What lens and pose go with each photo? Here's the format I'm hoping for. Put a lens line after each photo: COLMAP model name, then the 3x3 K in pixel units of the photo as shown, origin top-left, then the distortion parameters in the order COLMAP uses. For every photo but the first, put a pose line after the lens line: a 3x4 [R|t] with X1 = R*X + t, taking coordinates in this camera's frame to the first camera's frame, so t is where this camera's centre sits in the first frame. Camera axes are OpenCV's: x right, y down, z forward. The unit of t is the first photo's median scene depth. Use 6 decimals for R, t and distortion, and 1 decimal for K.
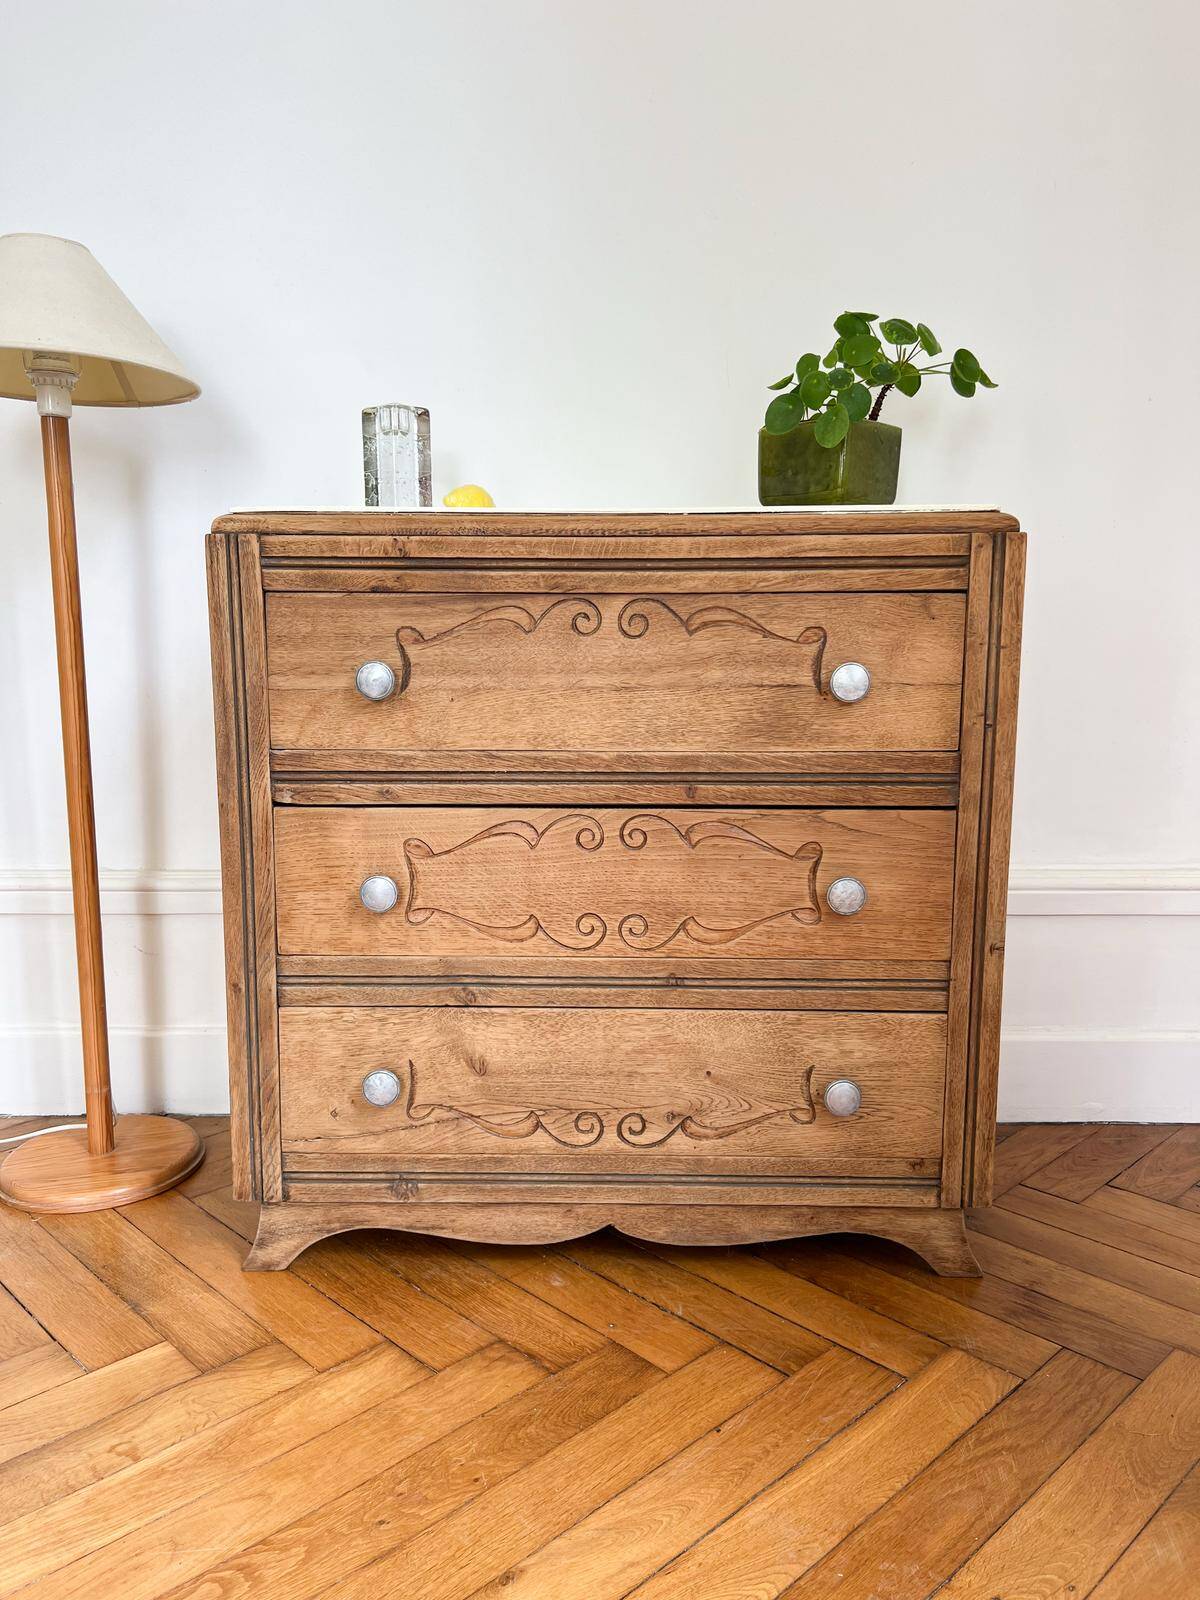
lens RADIAL K [[1173.3, 0, 600.0], [0, 1173.3, 800.0], [0, 0, 1]] dist [0.089834, -0.139673]
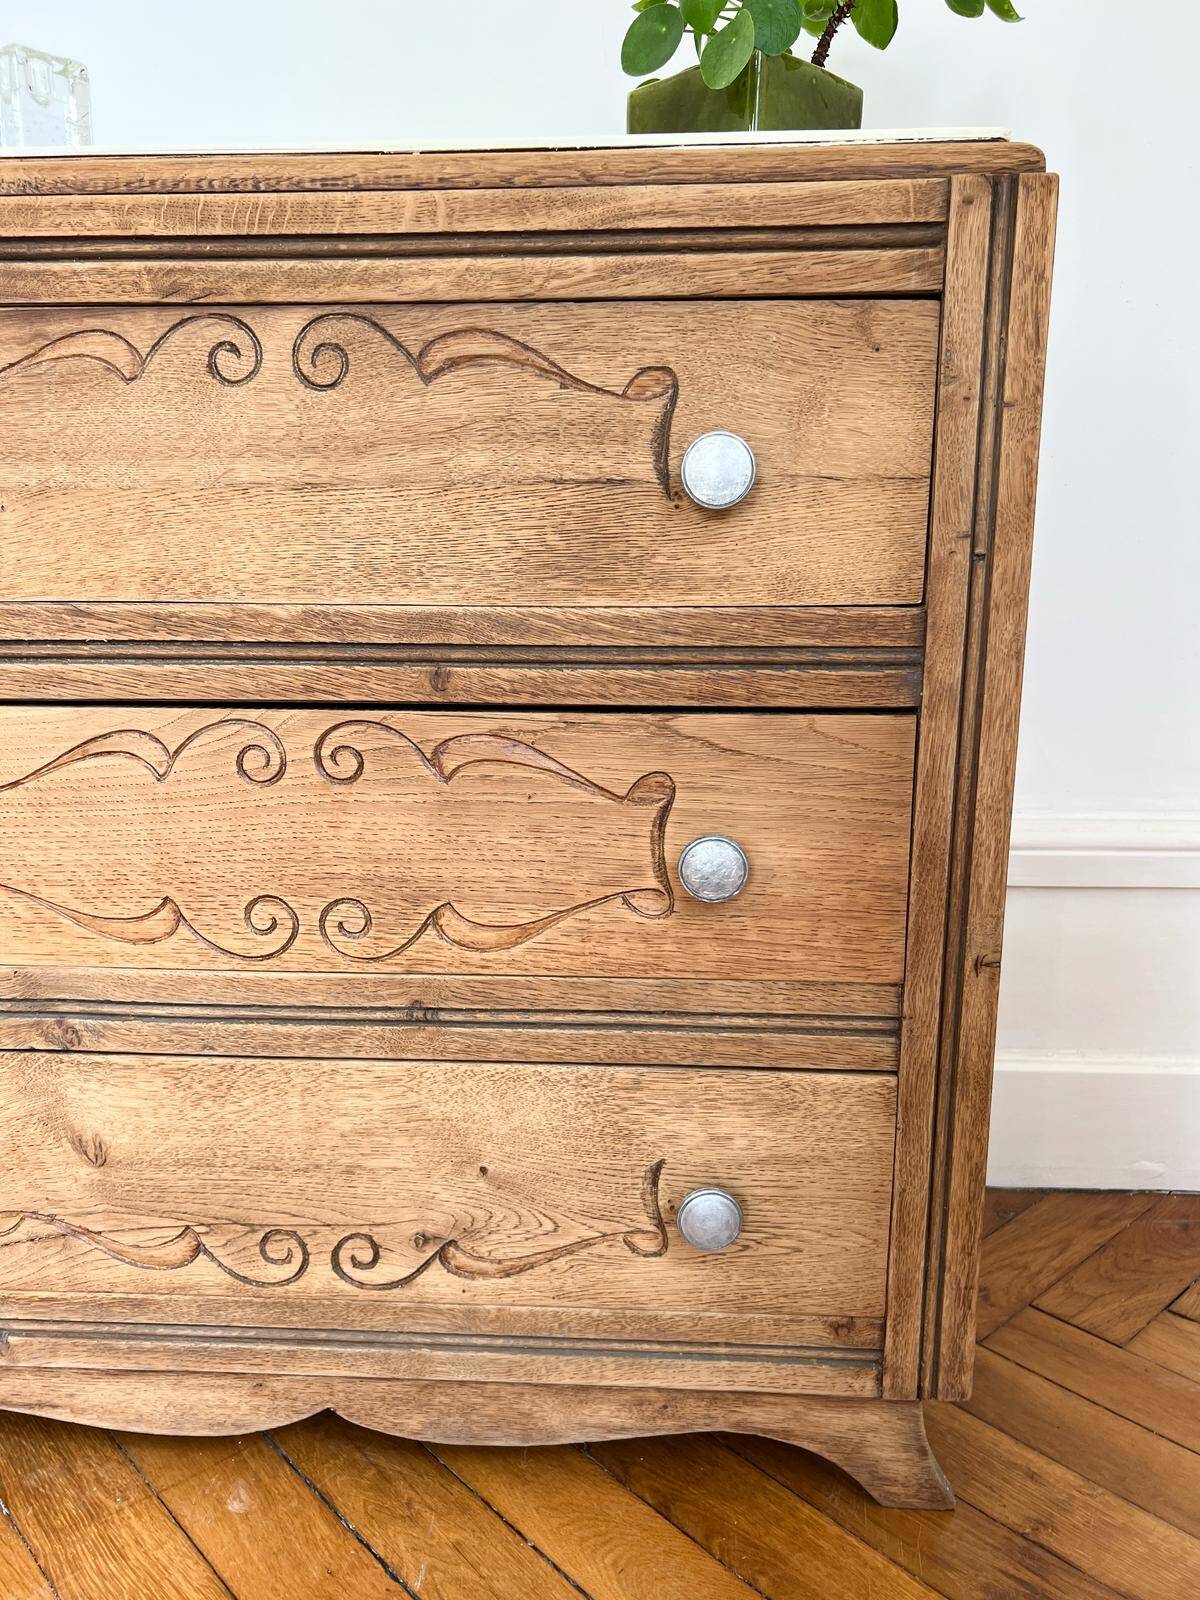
lens RADIAL K [[1183.2, 0, 600.8], [0, 1183.2, 802.3], [0, 0, 1]] dist [0.051659, -0.061202]
pose [[0.999337, 0.008031, -0.035509, 0.173607], [-0.006246, 0.998726, 0.050082, 0.022316], [0.035866, -0.049827, 0.998114, 0.439616]]
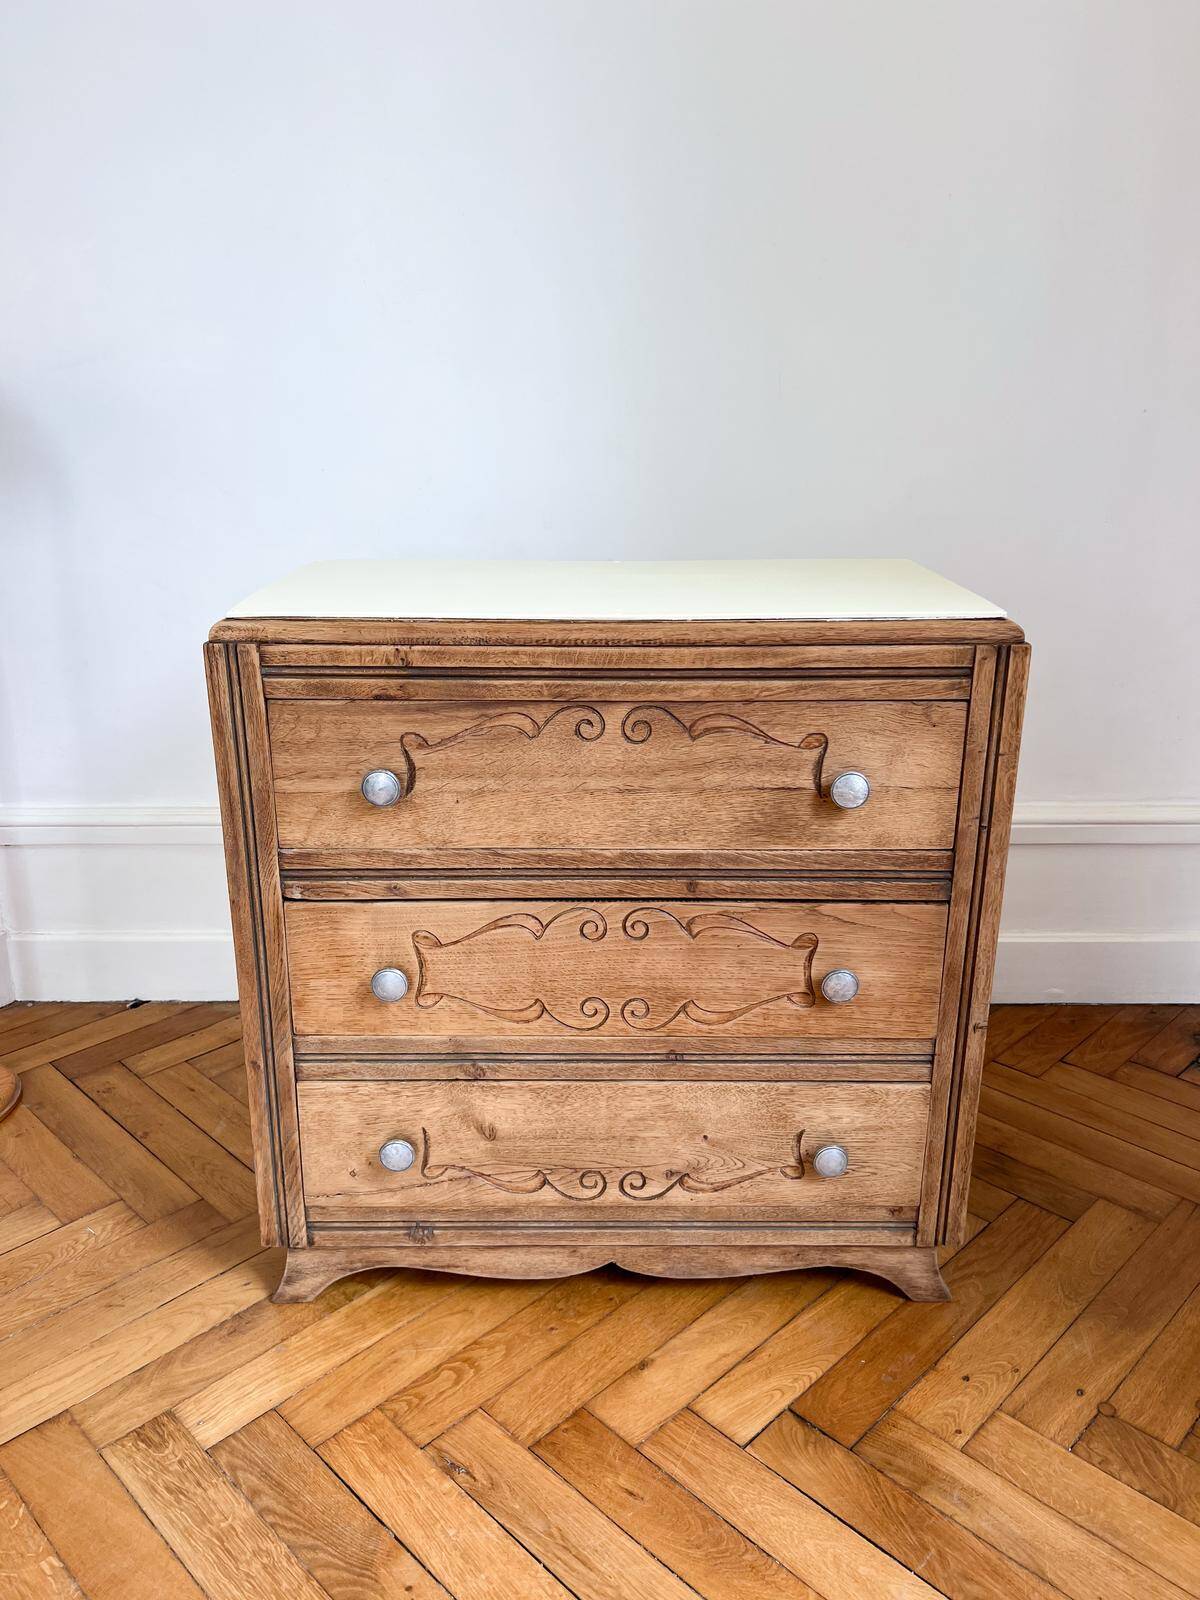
lens RADIAL K [[1168.2, 0, 602.5], [0, 1168.2, 789.4], [0, 0, 1]] dist [0.143297, -0.388059]
pose [[0.999813, -0.004905, 0.018723, -0.019464], [0.001796, 0.986693, 0.162584, -0.256782], [-0.019271, -0.162520, 0.986517, 0.004198]]
